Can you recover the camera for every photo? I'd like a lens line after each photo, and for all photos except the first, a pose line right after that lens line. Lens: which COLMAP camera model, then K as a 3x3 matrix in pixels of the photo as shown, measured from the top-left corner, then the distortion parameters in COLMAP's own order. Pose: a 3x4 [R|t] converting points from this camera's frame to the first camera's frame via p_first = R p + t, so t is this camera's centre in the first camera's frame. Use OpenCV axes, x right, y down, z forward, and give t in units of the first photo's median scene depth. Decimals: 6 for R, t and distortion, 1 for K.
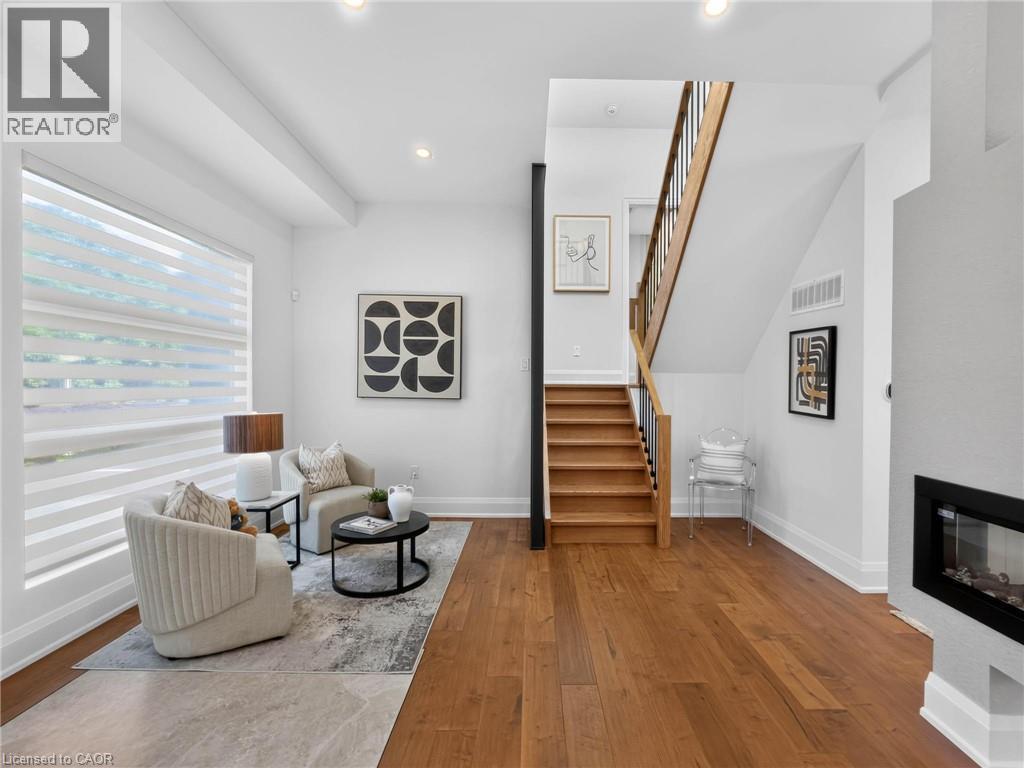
lens RADIAL K [[497.1, 0, 515.6], [0, 497.1, 385.8], [0, 0, 1]] dist [-0.004045, 0.000127]
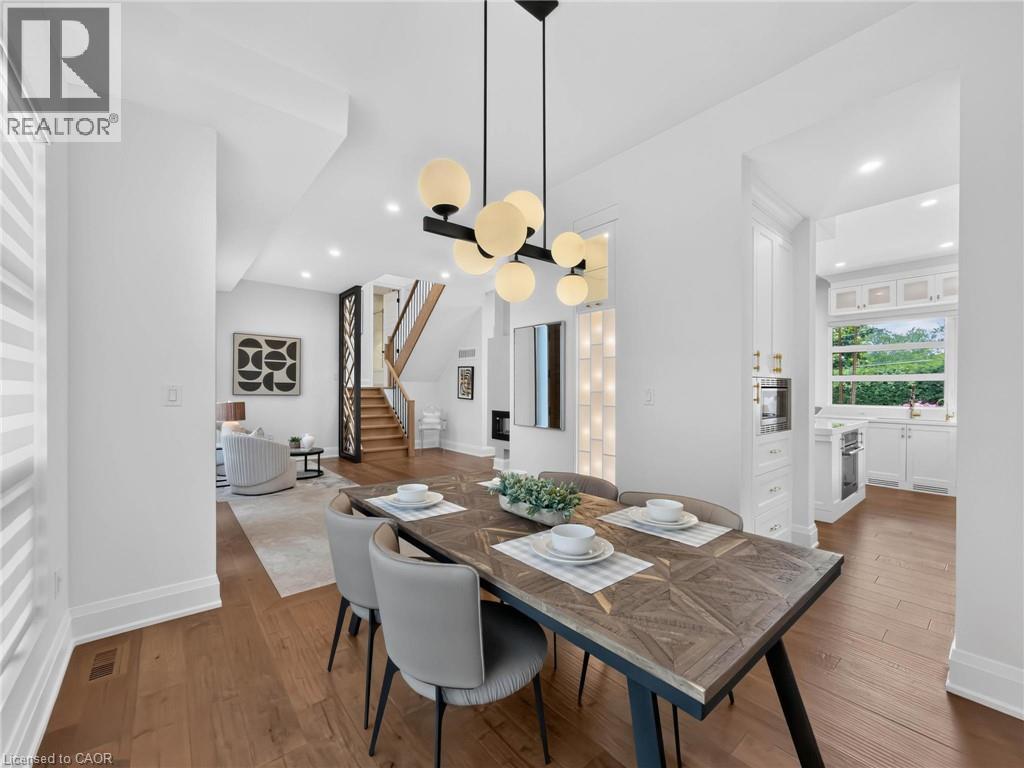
lens RADIAL K [[413.0, 0, 508.6], [0, 413.0, 386.6], [0, 0, 1]] dist [-0.000093, 0.000276]
pose [[0.782266, 0.000686, 0.622945, -0.458582], [0.000421, 0.999999, -0.001630, -0.001822], [-0.622945, 0.001537, 0.782264, -0.664885]]
